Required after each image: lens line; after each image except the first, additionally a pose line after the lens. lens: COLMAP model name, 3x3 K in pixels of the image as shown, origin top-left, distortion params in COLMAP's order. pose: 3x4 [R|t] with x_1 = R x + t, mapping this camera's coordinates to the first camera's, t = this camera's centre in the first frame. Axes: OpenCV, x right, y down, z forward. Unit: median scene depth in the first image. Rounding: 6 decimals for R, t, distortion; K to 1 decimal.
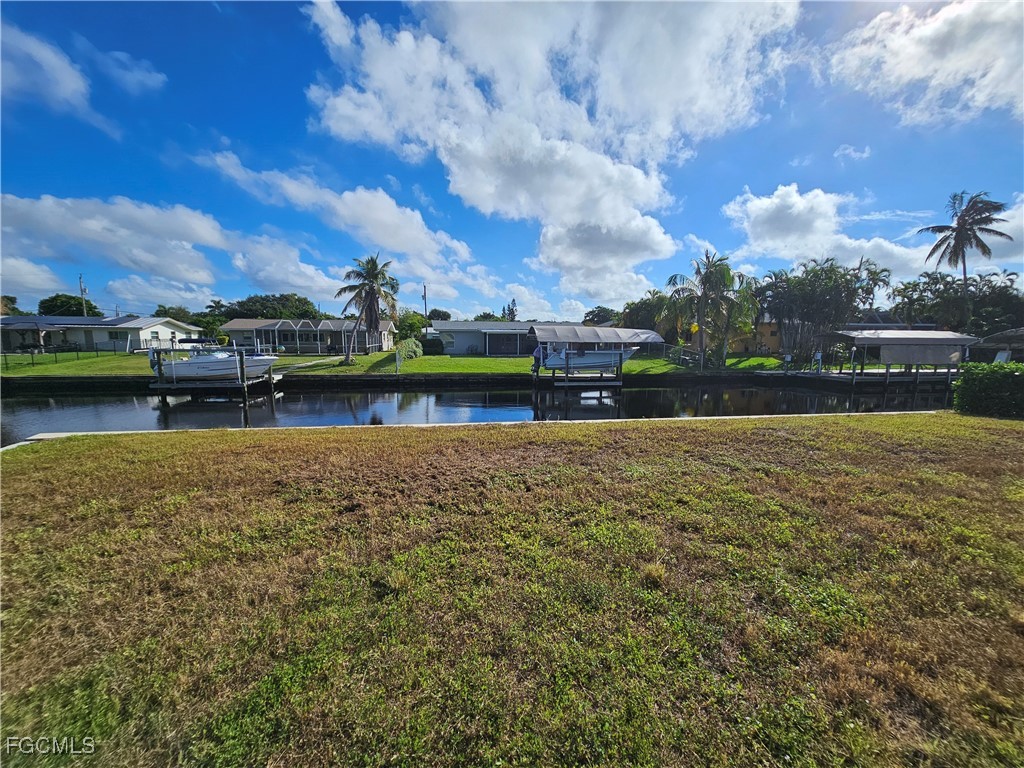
lens RADIAL K [[422.0, 0, 512.0], [0, 422.0, 384.0], [0, 0, 1]] dist [-0.000862, -0.000123]
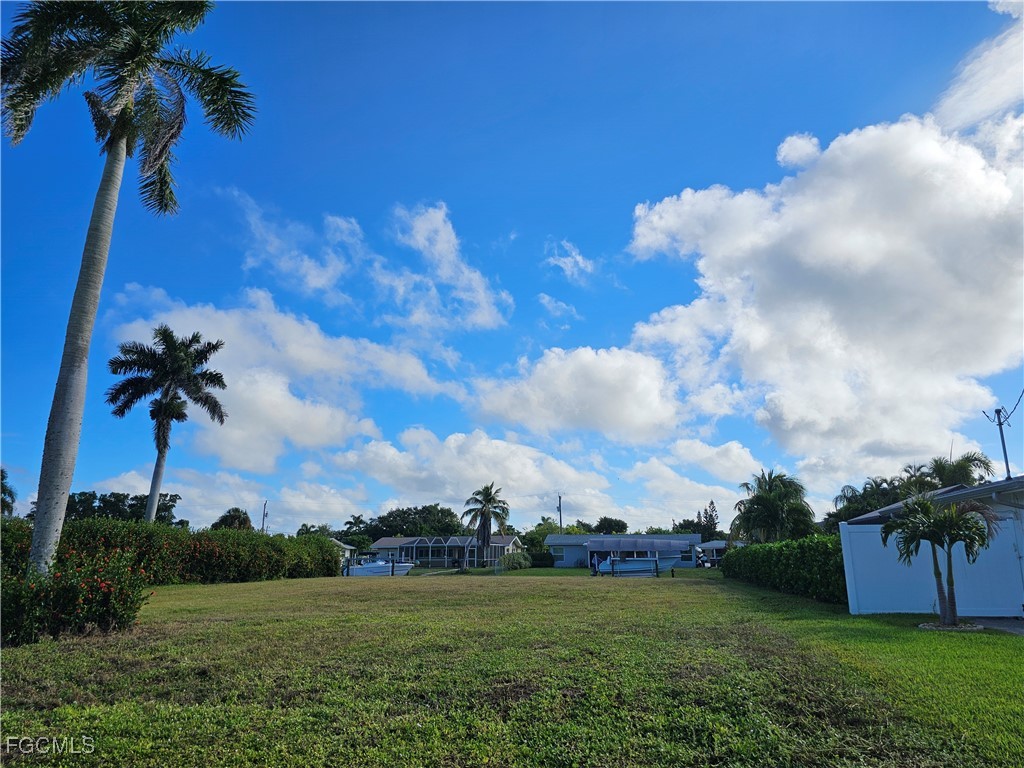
lens RADIAL K [[681.9, 0, 516.8], [0, 681.9, 386.6], [0, 0, 1]] dist [0.080588, -0.087009]
pose [[0.934900, -0.094713, -0.342041, 0.420322], [-0.031165, 0.938104, -0.344950, 0.109276], [0.353541, 0.333153, 0.874081, -0.748654]]
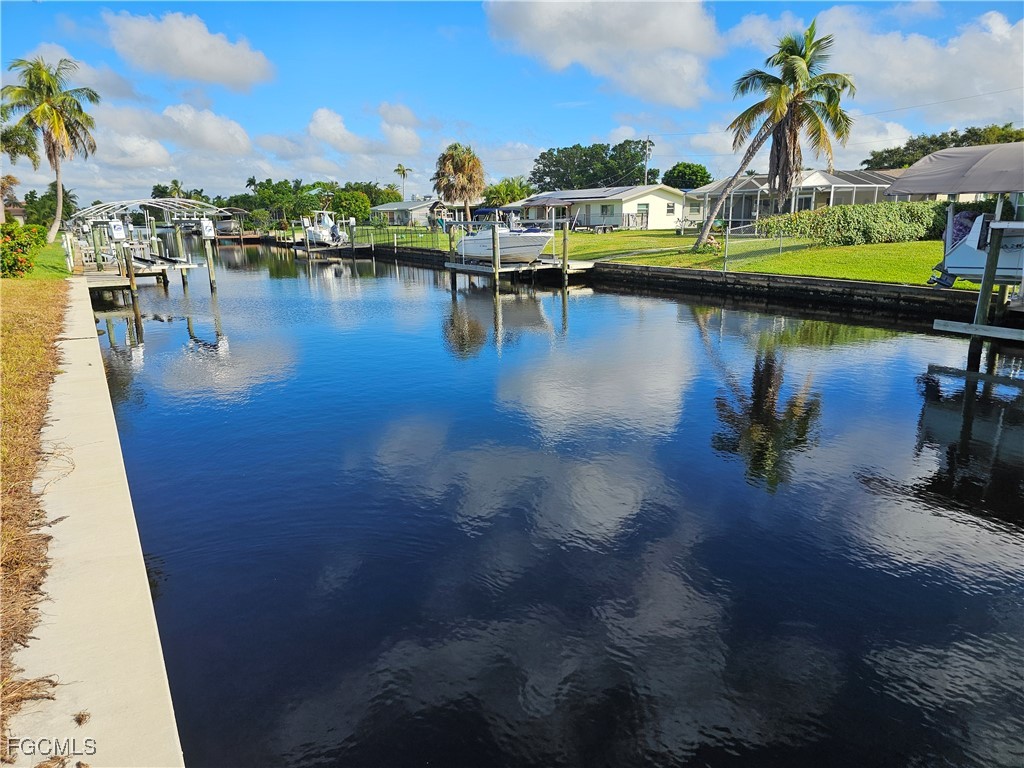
lens RADIAL K [[681.9, 0, 516.8], [0, 681.9, 386.6], [0, 0, 1]] dist [0.080588, -0.087009]
pose [[0.394278, 0.210720, -0.894507, 0.315740], [-0.088655, 0.977539, 0.191202, -0.018704], [0.914705, 0.003916, 0.404103, 0.321310]]
